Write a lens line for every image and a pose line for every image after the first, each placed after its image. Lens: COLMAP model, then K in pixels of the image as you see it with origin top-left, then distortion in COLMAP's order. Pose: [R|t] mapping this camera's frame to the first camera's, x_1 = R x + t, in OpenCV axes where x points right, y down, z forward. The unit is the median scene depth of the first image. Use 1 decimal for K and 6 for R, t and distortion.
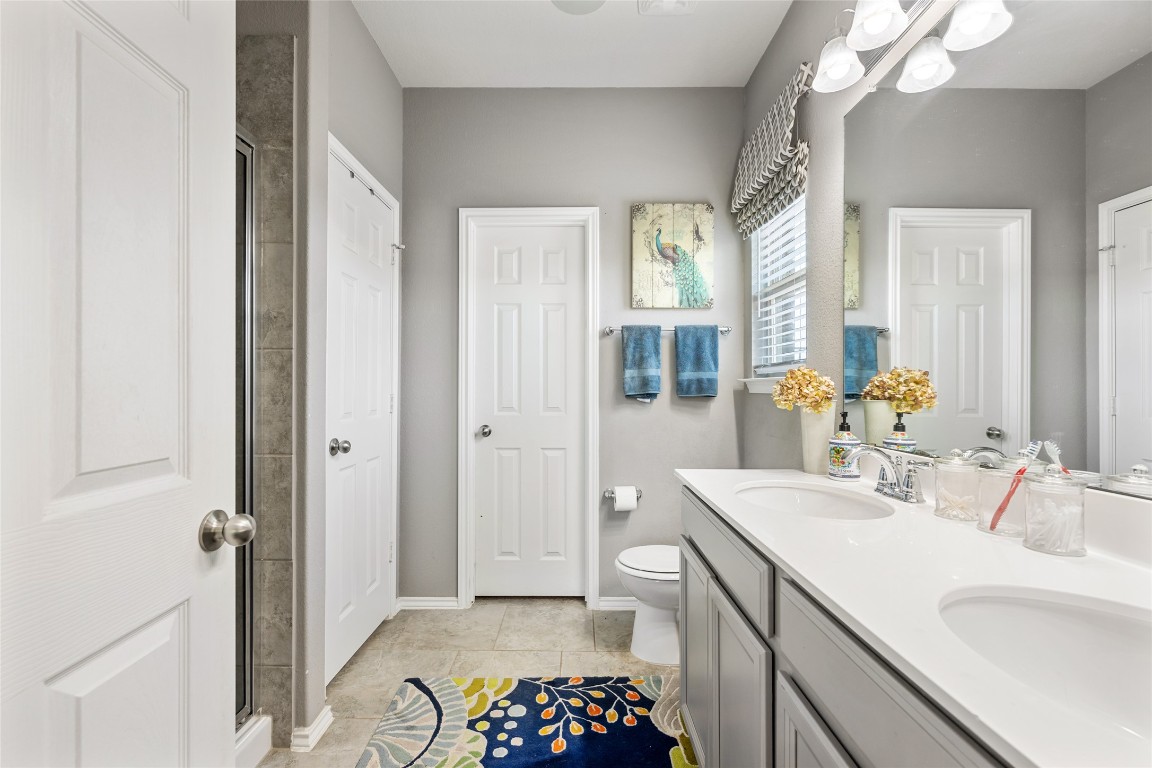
lens RADIAL K [[491.2, 0, 572.0], [0, 491.2, 386.7], [0, 0, 1]] dist [0.001471, 0.000551]
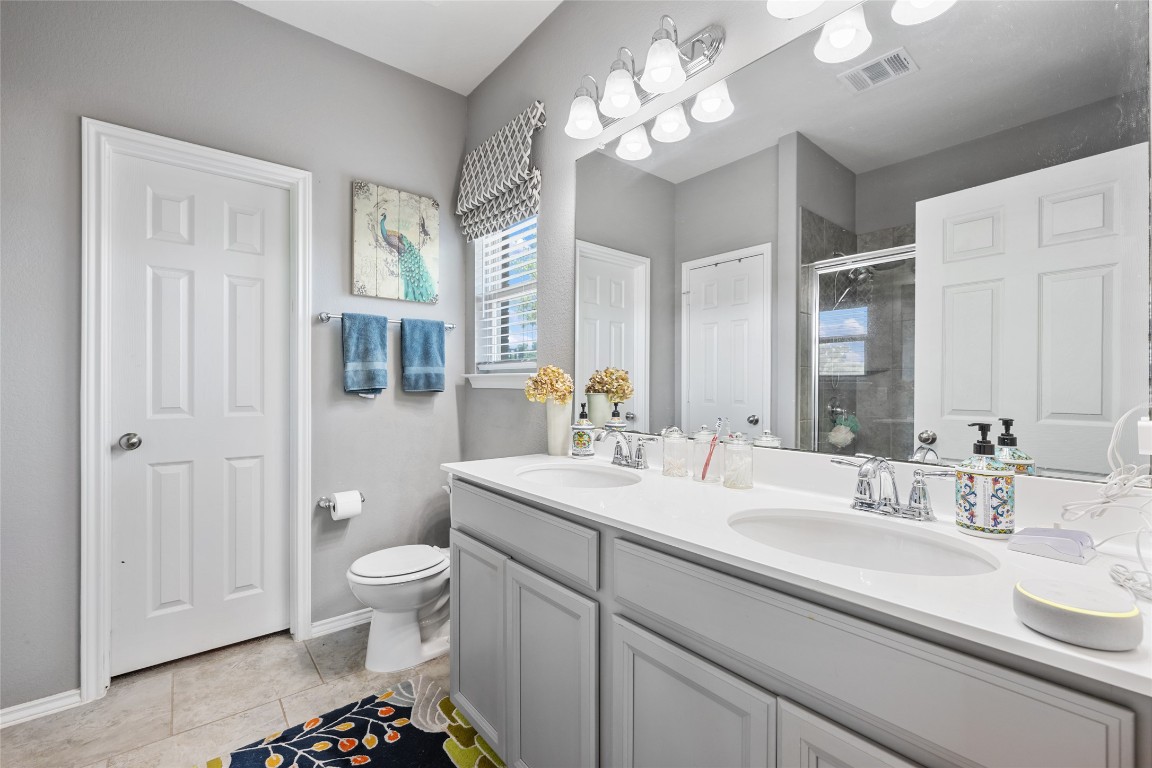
lens RADIAL K [[491.2, 0, 571.1], [0, 491.2, 385.2], [0, 0, 1]] dist [0.001471, 0.000551]
pose [[0.771973, 0.000989, 0.635655, -0.149400], [-0.005779, 0.999968, 0.005462, 0.000366], [-0.635629, -0.007890, 0.771954, 0.043233]]
